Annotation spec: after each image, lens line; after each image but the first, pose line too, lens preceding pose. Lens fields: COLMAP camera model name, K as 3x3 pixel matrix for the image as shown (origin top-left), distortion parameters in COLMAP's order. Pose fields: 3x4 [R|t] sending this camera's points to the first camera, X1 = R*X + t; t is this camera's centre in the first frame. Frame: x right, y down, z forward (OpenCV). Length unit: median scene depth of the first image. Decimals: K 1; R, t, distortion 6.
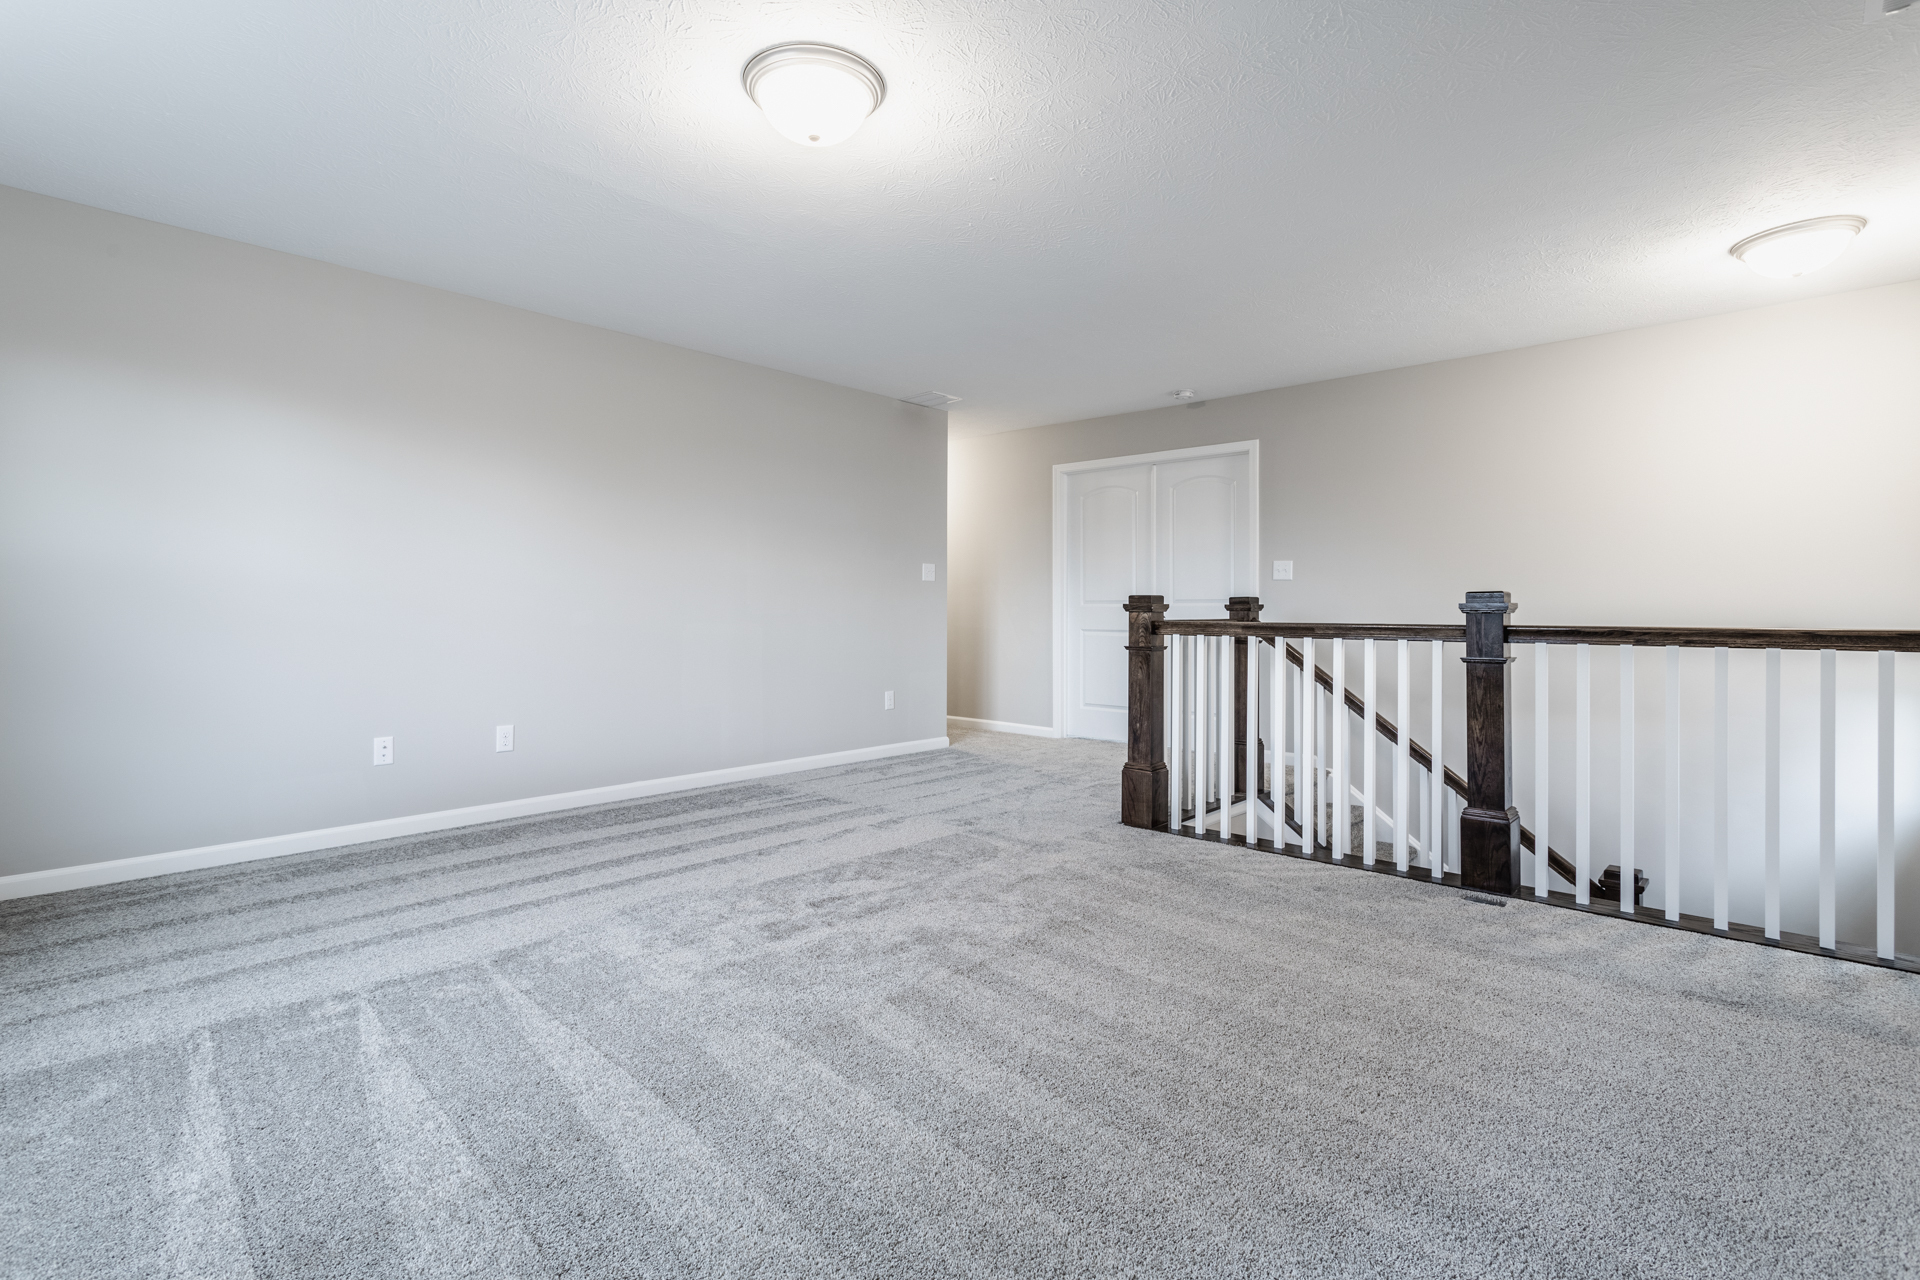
lens RADIAL K [[927.0, 0, 954.5], [0, 927.0, 633.1], [0, 0, 1]] dist [-0.000801, -0.000148]
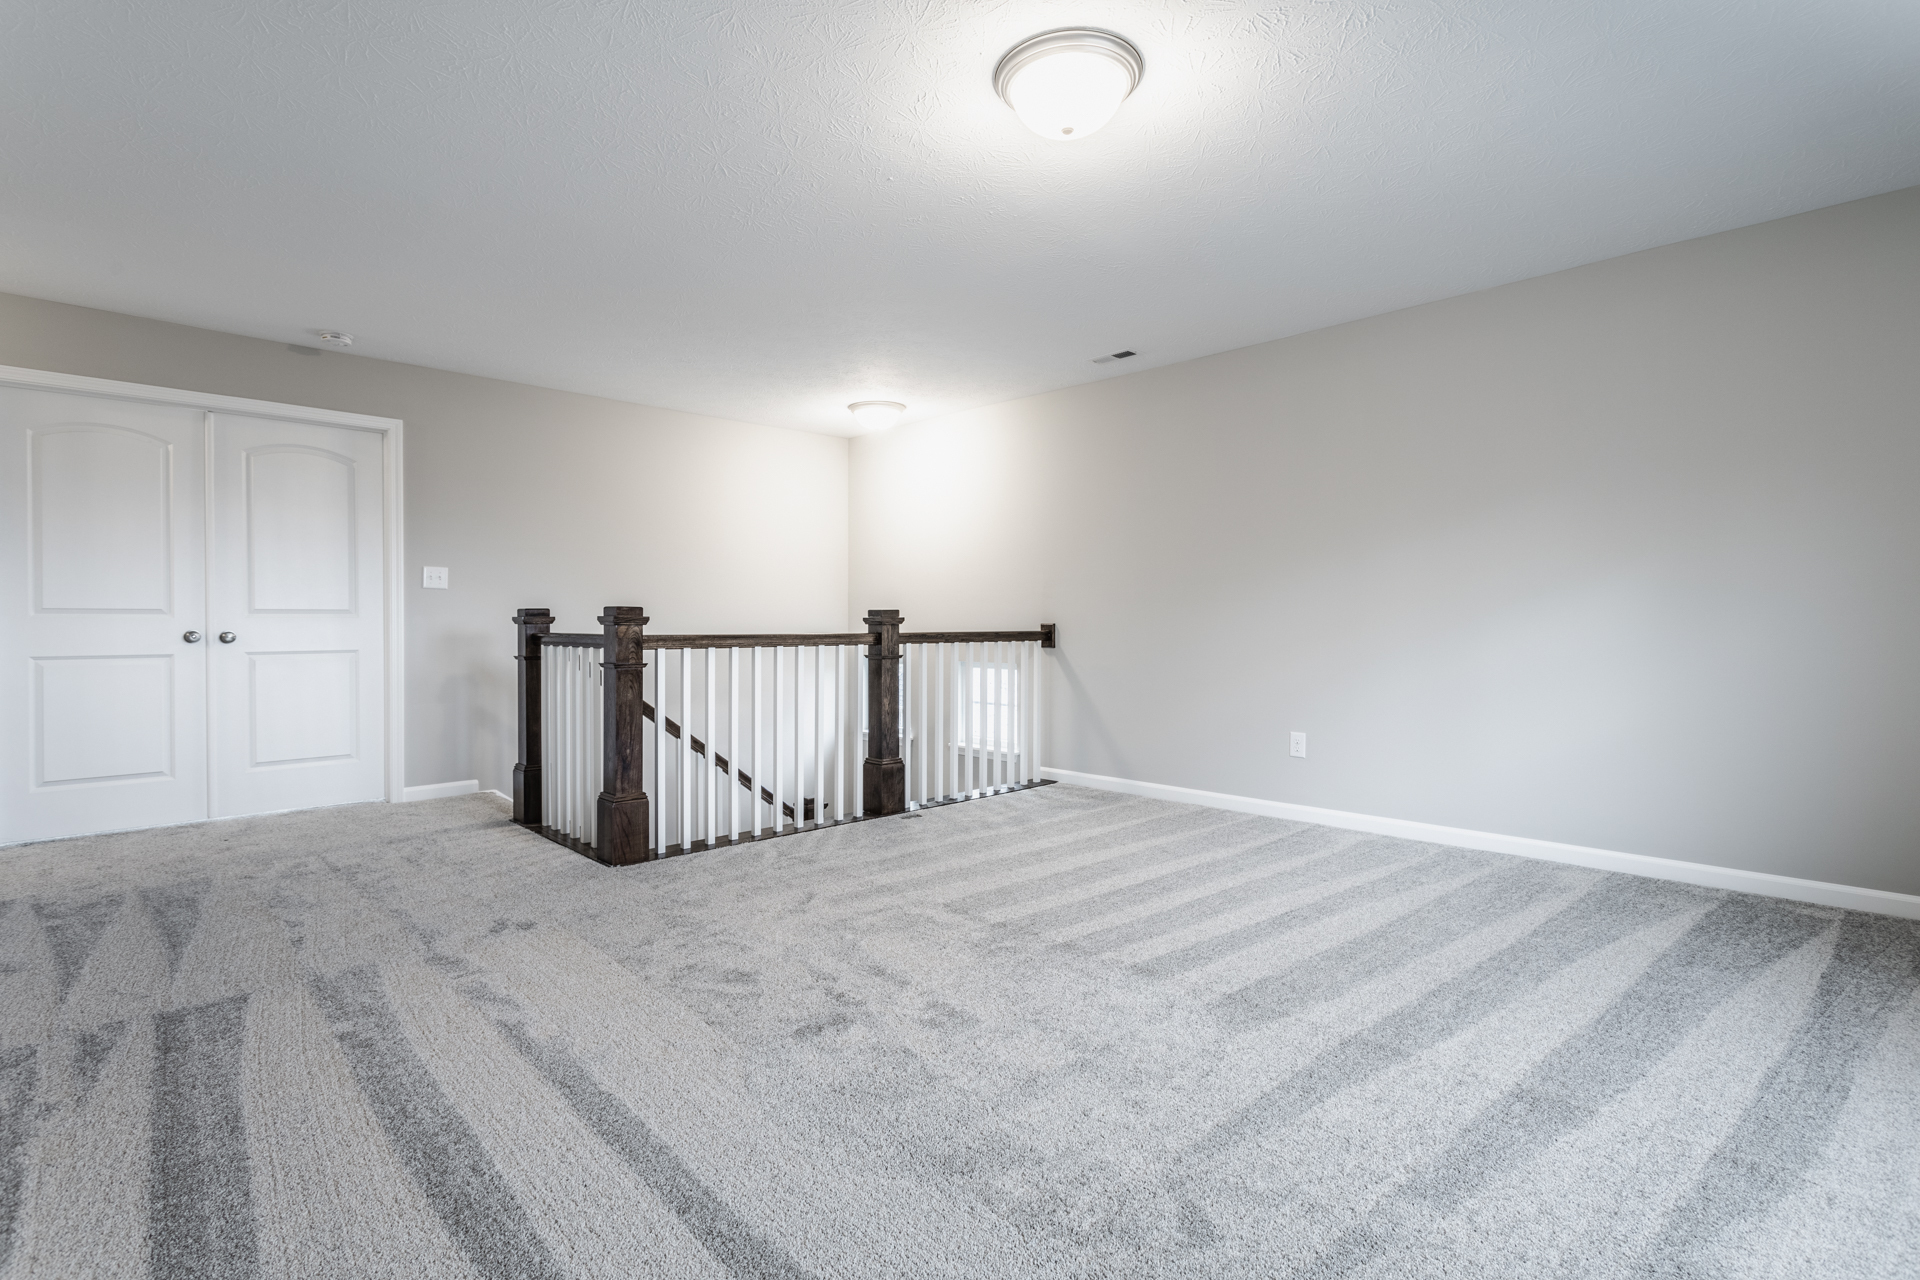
lens RADIAL K [[927.0, 0, 954.3], [0, 927.0, 629.5], [0, 0, 1]] dist [-0.000801, -0.000148]
pose [[0.034323, -0.009114, 0.999369, -0.694895], [0.025196, 0.999648, 0.008251, -0.017970], [-0.999093, 0.024896, 0.034541, 0.658071]]
